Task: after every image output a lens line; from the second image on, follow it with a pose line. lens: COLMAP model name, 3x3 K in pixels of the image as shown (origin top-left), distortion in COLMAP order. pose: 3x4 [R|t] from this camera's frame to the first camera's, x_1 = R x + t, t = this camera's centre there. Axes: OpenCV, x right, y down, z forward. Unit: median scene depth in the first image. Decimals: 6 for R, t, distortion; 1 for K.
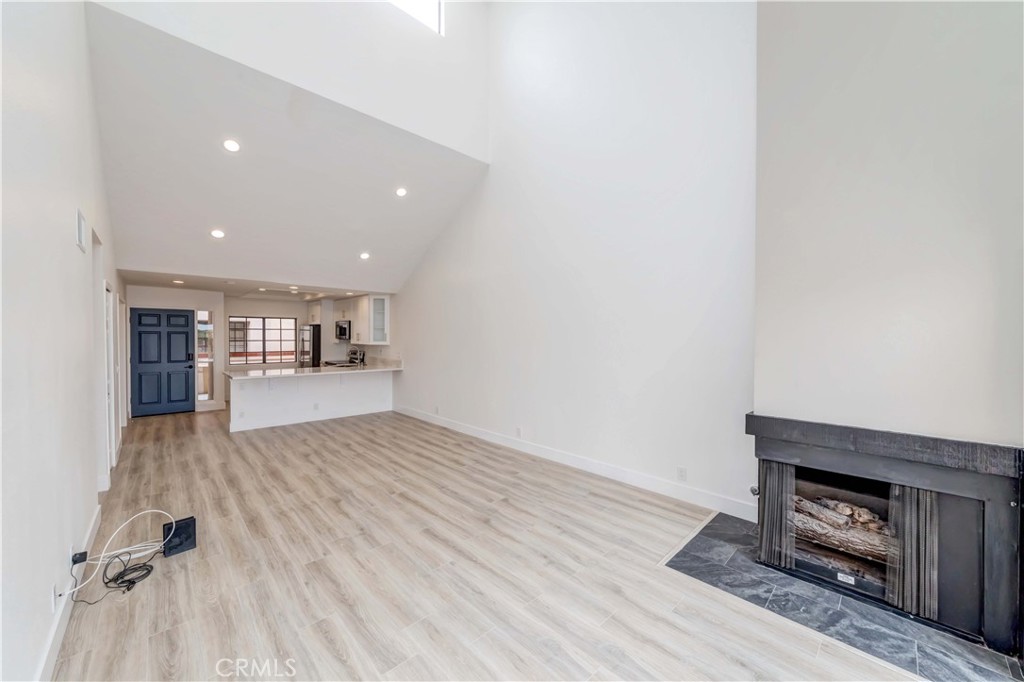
lens RADIAL K [[380.7, 0, 511.0], [0, 380.7, 344.0], [0, 0, 1]] dist [-0.010231, 0.000200]
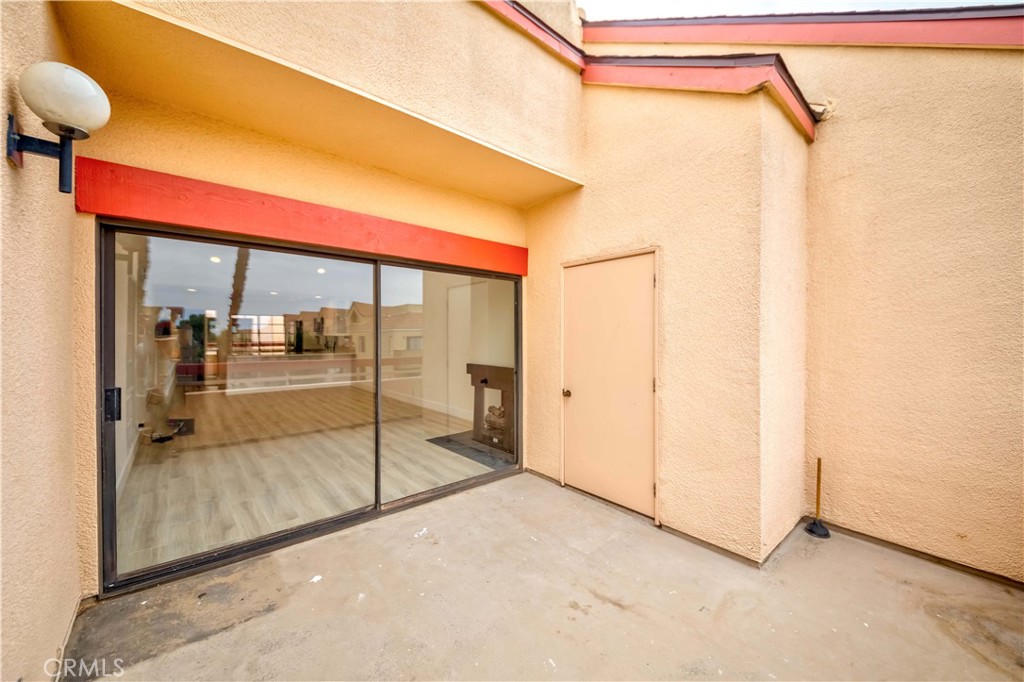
lens RADIAL K [[392.7, 0, 516.9], [0, 392.7, 345.4], [0, 0, 1]] dist [-0.017326, -0.000492]
pose [[0.999306, -0.004477, -0.036988, 0.344616], [0.004913, 0.999920, 0.011699, 0.026491], [0.036933, -0.011872, 0.999247, -0.356360]]
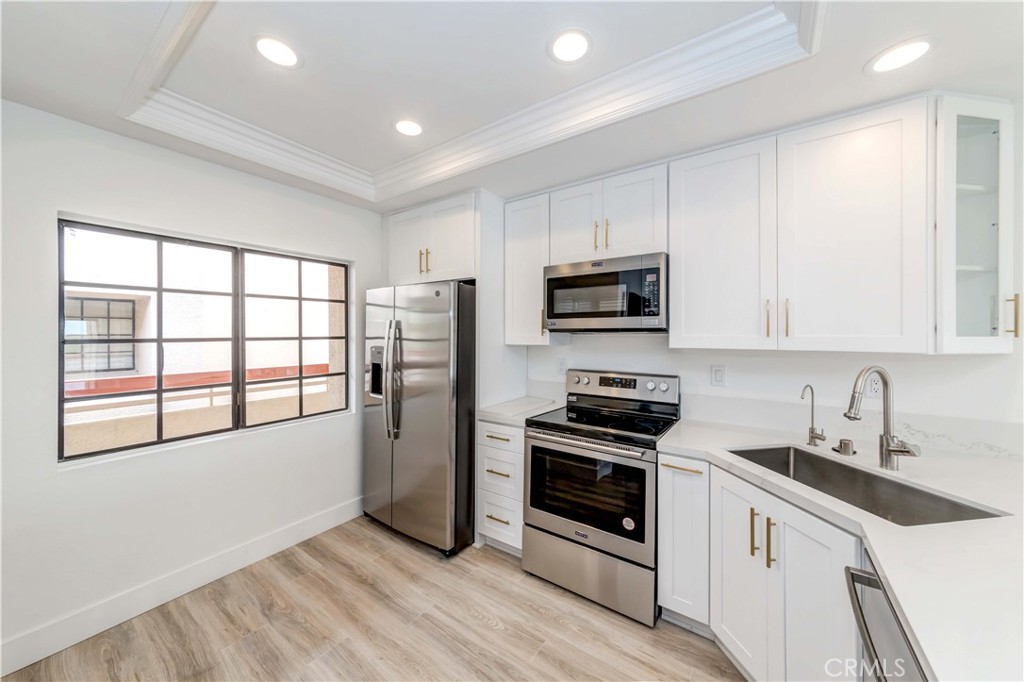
lens RADIAL K [[365.9, 0, 499.6], [0, 365.9, 333.1], [0, 0, 1]] dist [0.004777, -0.000610]
pose [[0.983753, -0.007323, 0.179375, -0.715134], [0.010753, 0.999777, -0.018155, -0.009185], [-0.179202, 0.019788, 0.983613, 0.993105]]
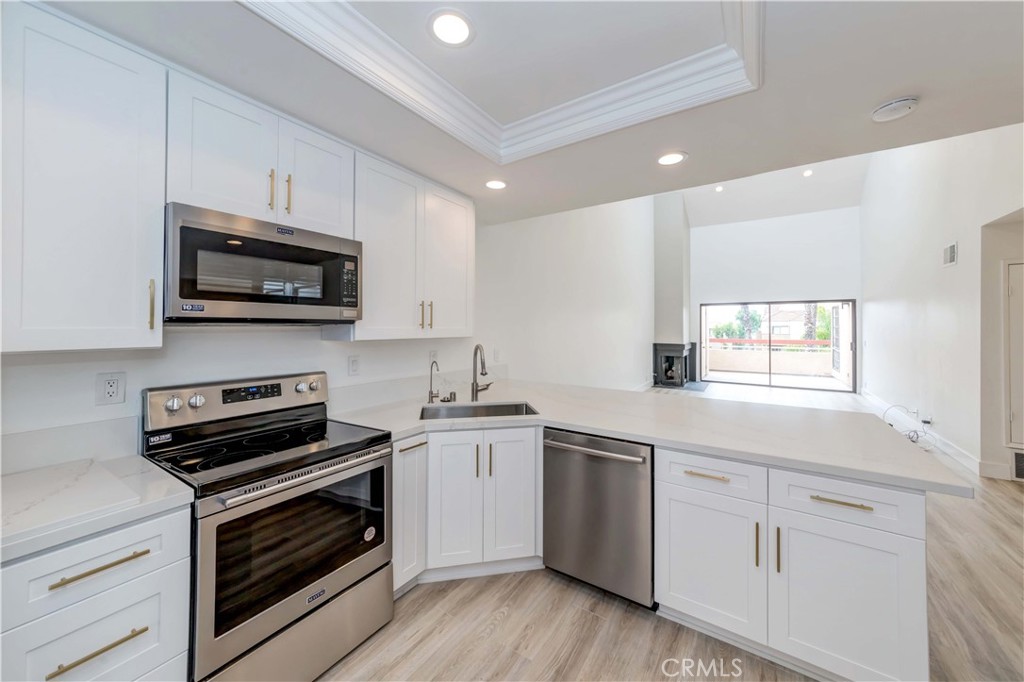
lens RADIAL K [[365.9, 0, 524.6], [0, 365.9, 322.9], [0, 0, 1]] dist [0.004777, -0.000610]
pose [[-0.250233, 0.002946, 0.968181, -0.838365], [0.012821, 0.999918, 0.000271, -0.013491], [-0.968101, 0.012480, -0.250250, 1.201086]]
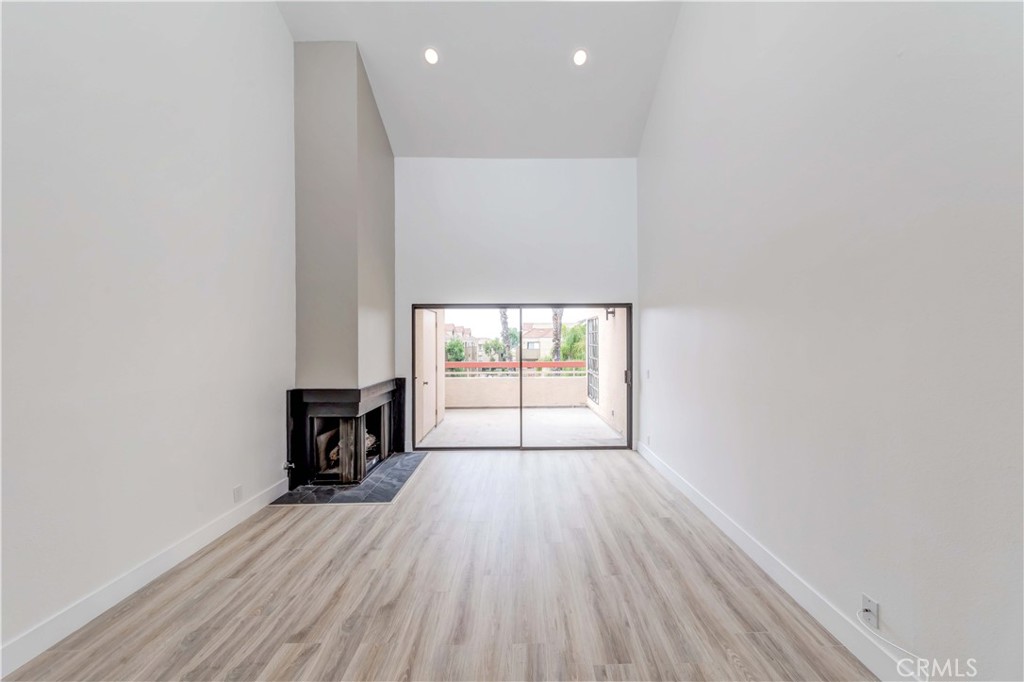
lens RADIAL K [[365.9, 0, 515.0], [0, 365.9, 342.1], [0, 0, 1]] dist [0.004777, -0.000610]
pose [[-0.726917, -0.002019, 0.686722, -0.311243], [0.012083, 0.999803, 0.015730, -0.010519], [-0.686619, 0.019732, -0.726750, 0.594915]]
